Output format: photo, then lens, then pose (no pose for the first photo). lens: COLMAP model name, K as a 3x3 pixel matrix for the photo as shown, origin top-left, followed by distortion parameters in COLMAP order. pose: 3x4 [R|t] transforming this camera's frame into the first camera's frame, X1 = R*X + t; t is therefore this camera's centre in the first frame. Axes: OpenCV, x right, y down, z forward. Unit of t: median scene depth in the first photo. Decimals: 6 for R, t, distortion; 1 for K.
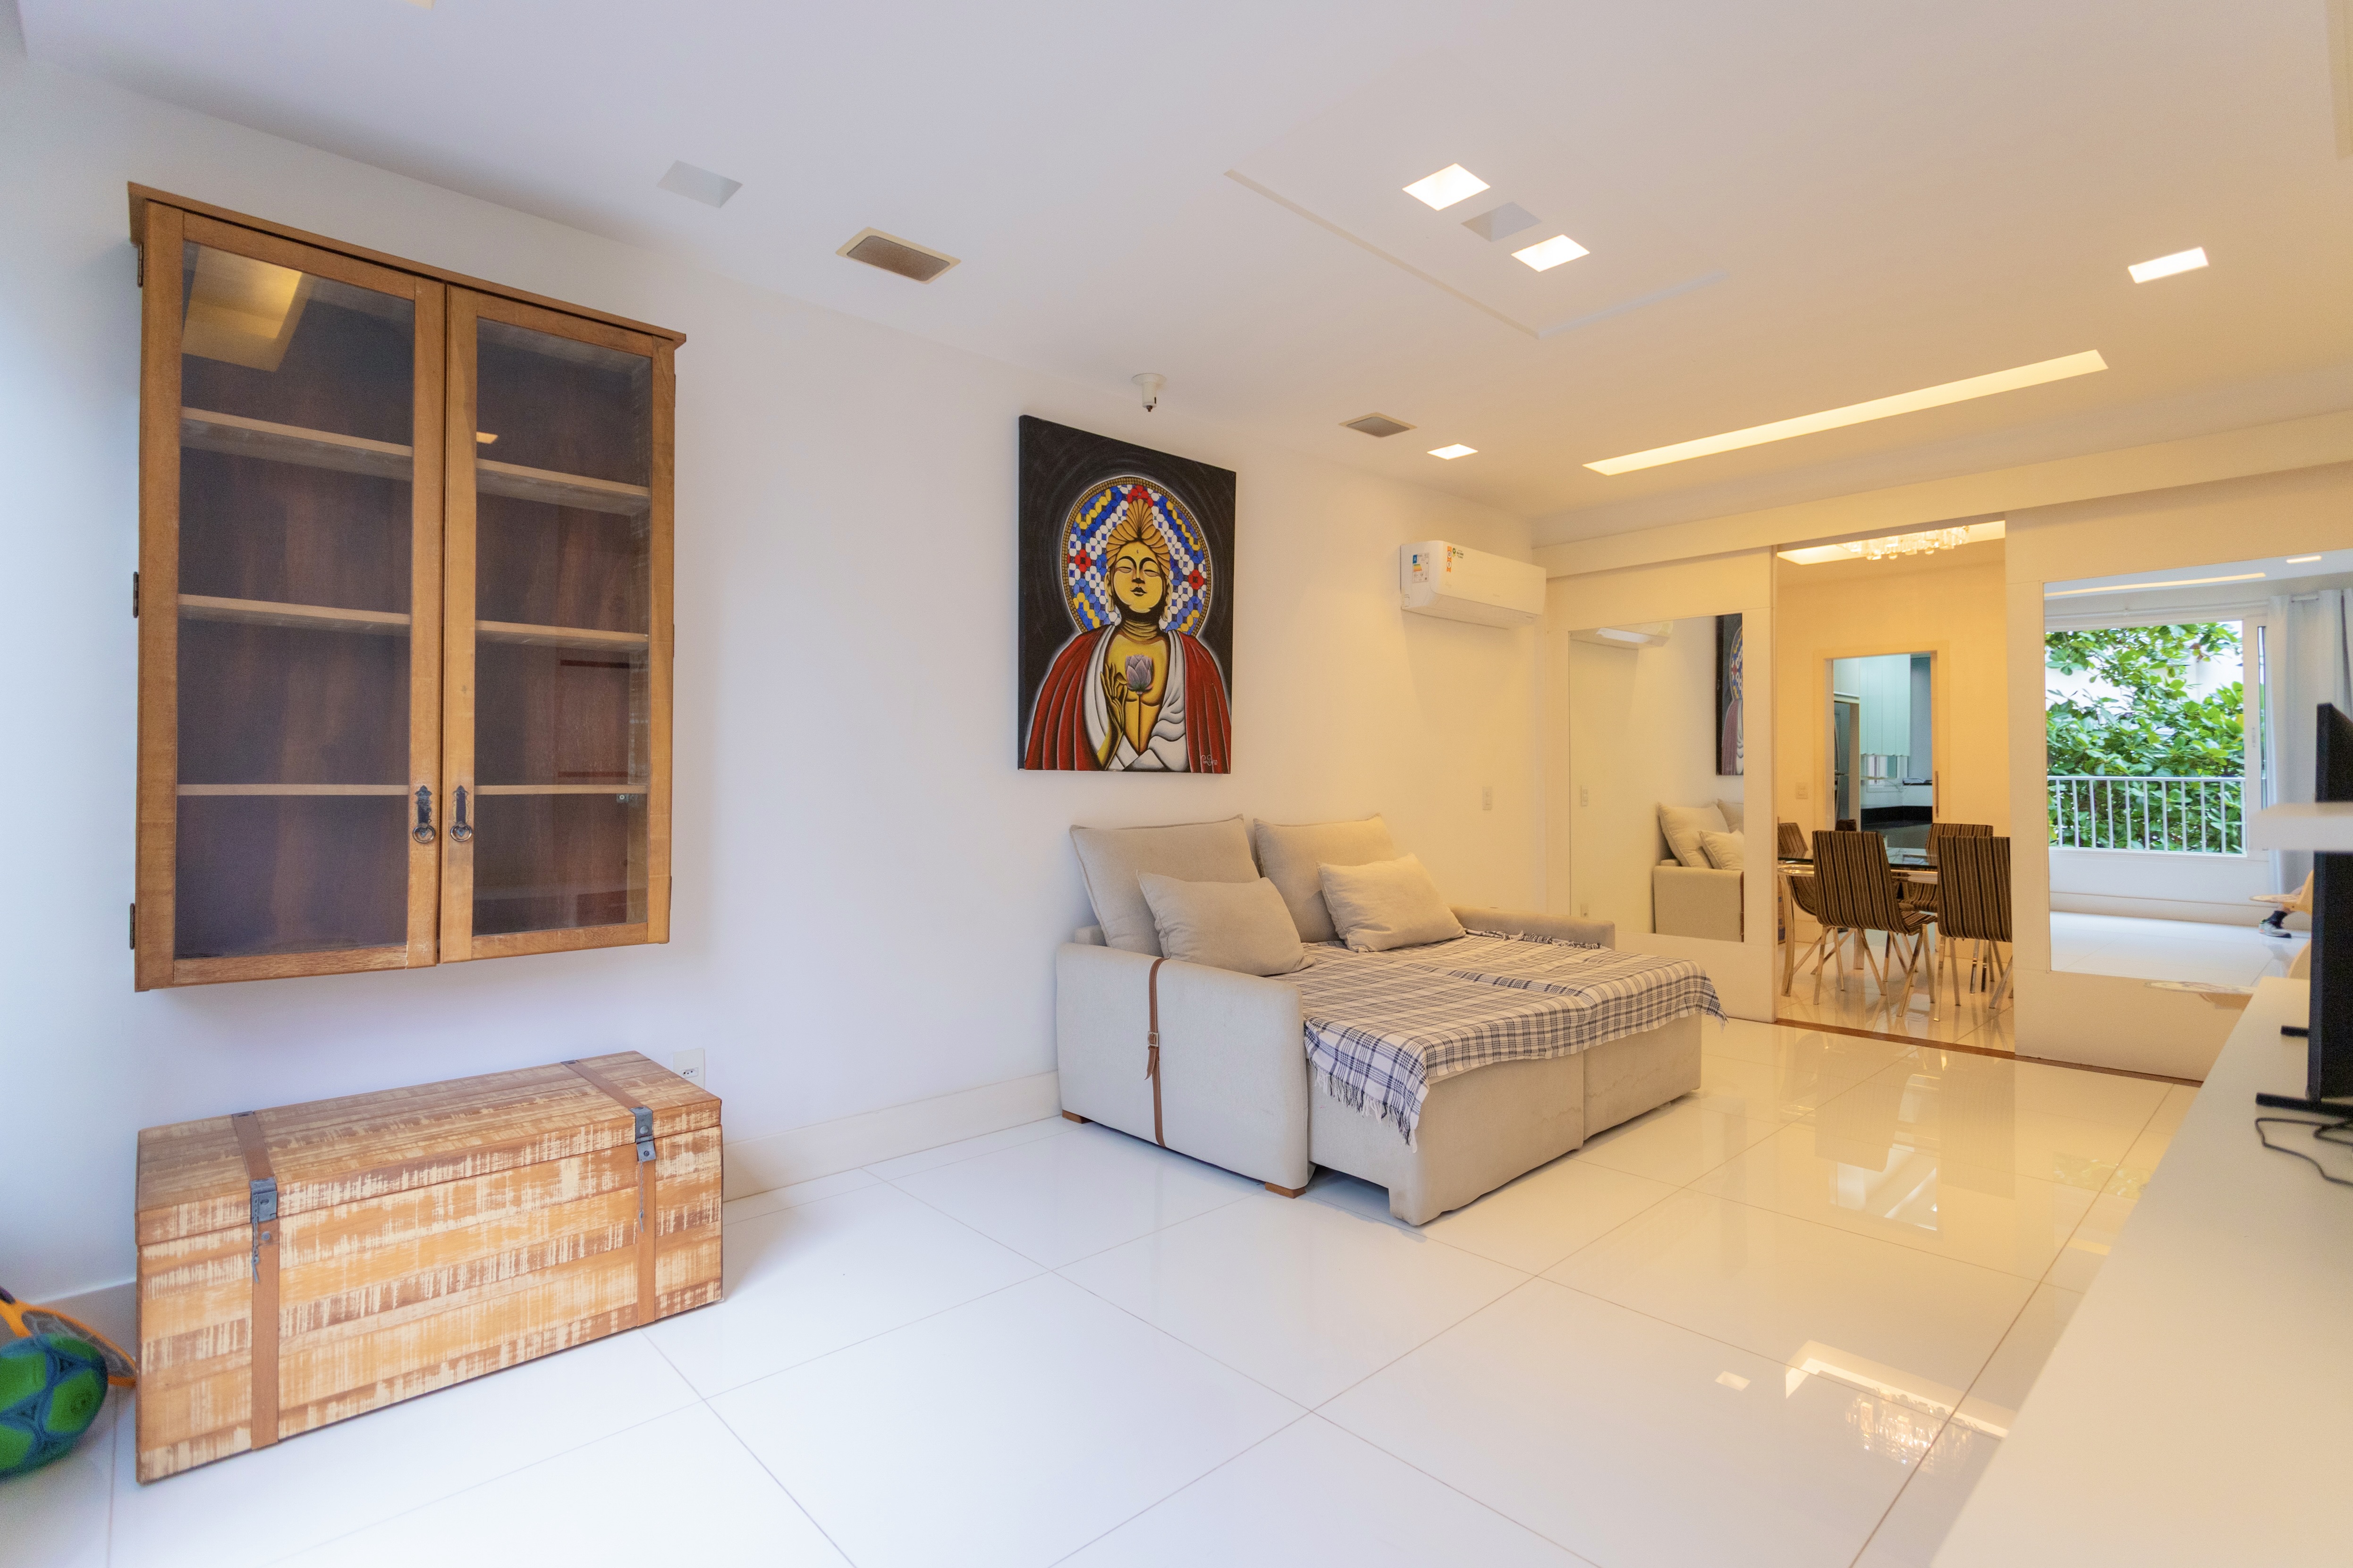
lens RADIAL K [[1110.7, 0, 1182.1], [0, 1110.7, 779.2], [0, 0, 1]] dist [0.000774, 0.001207]
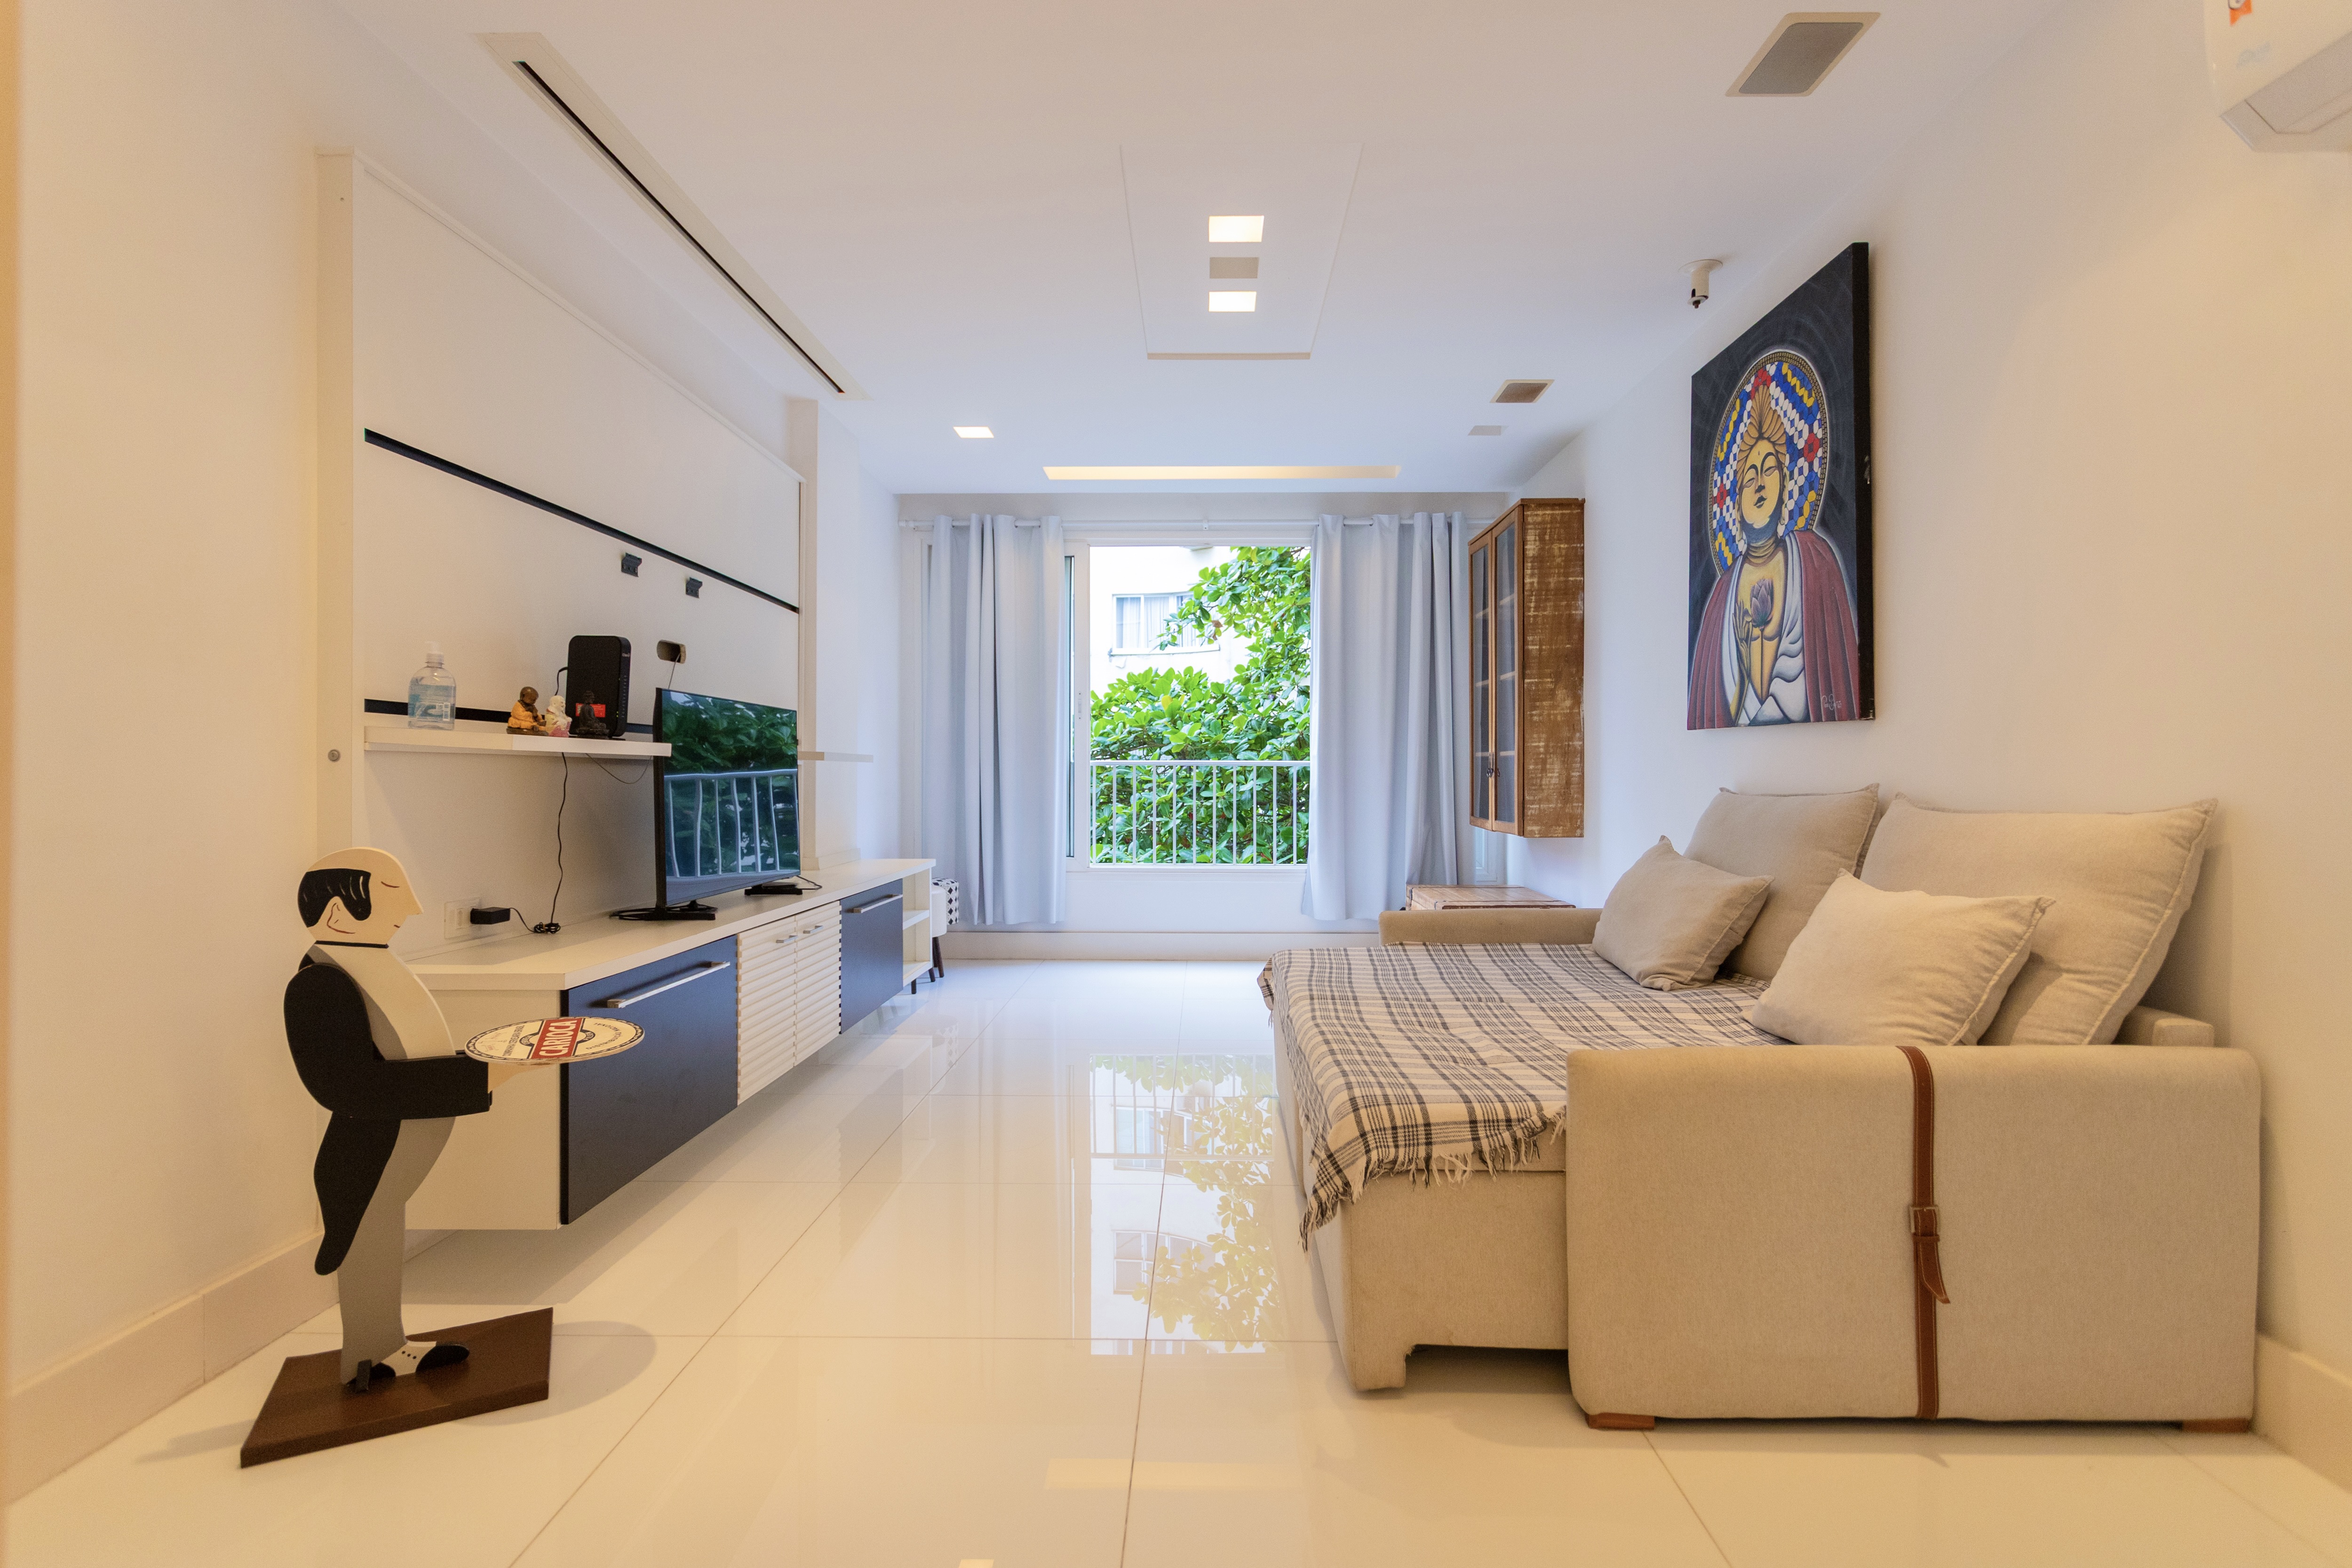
lens RADIAL K [[1154.1, 0, 1176.0], [0, 1154.1, 784.0], [0, 0, 1]] dist [0.000764, 0.000395]
pose [[-0.702162, 0.009629, -0.711952, 0.866810], [0.002710, 0.999937, 0.010851, 0.026042], [0.712012, 0.005690, -0.702144, 1.302324]]
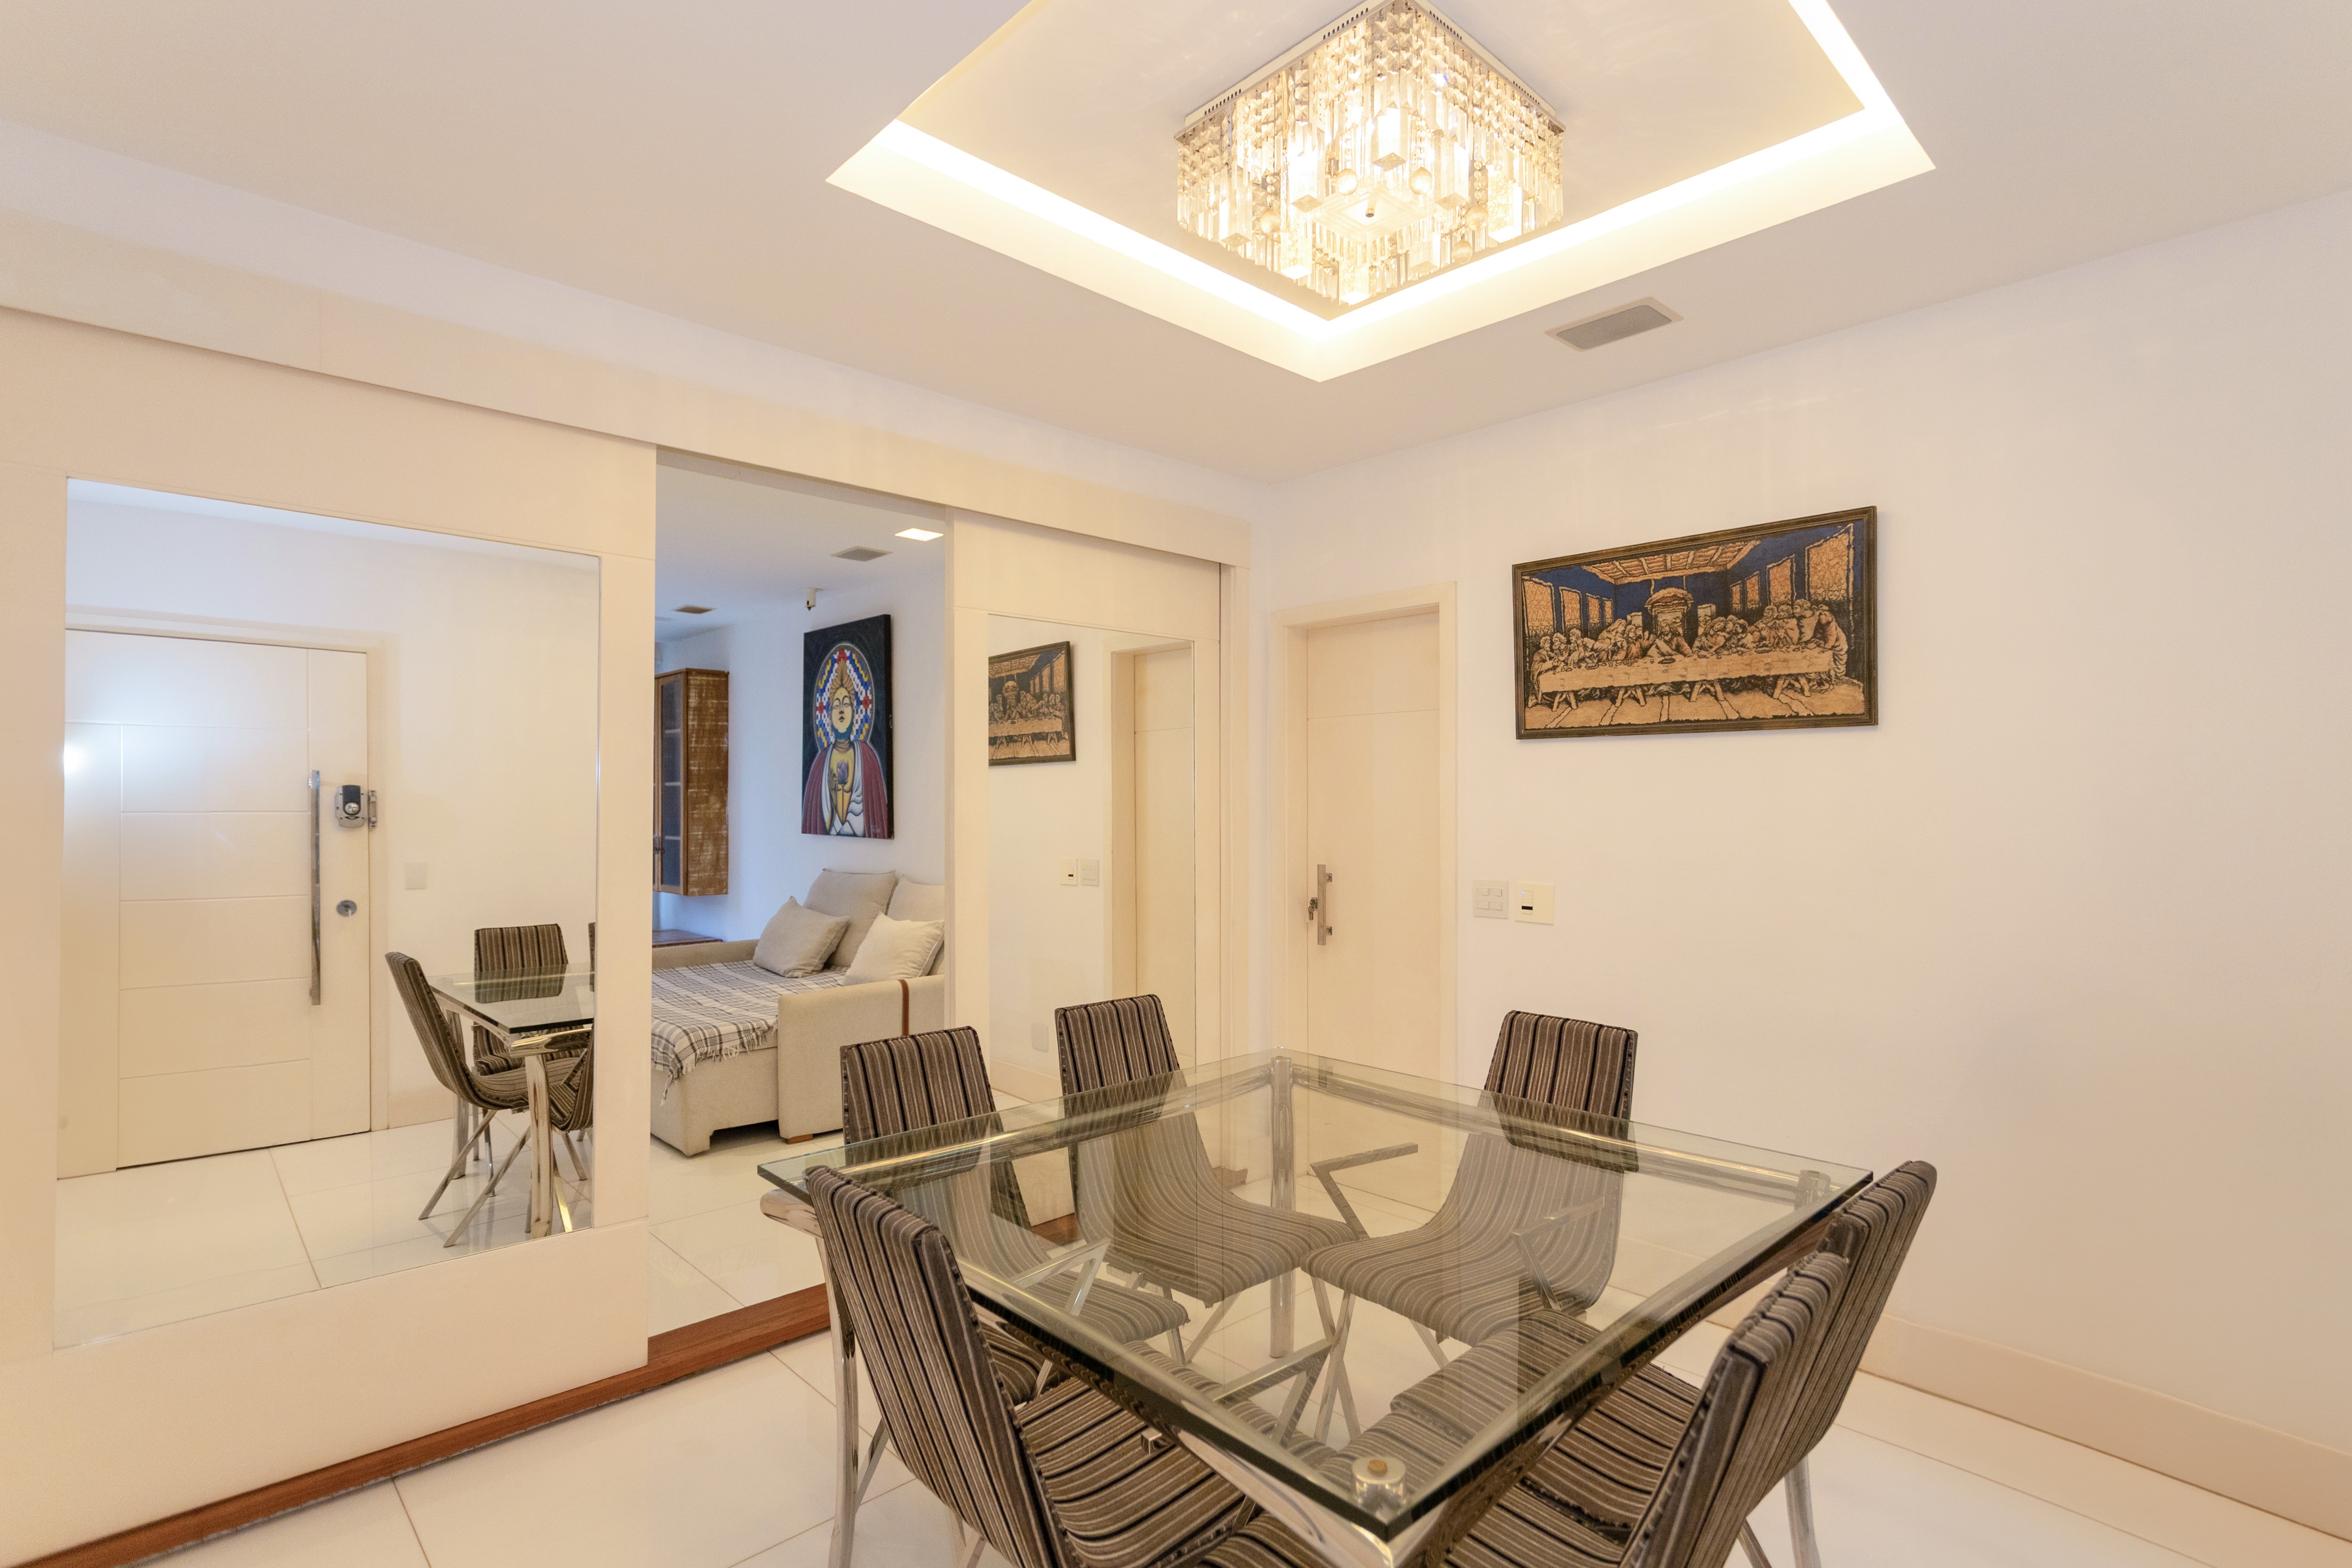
lens RADIAL K [[1140.3, 0, 1200.9], [0, 1140.3, 805.3], [0, 0, 1]] dist [0.002524, 0.000345]
pose [[0.015694, 0.001499, -0.999876, 1.567784], [-0.001985, 0.999997, 0.001468, -0.053097], [0.999875, 0.001962, 0.015697, 1.490208]]
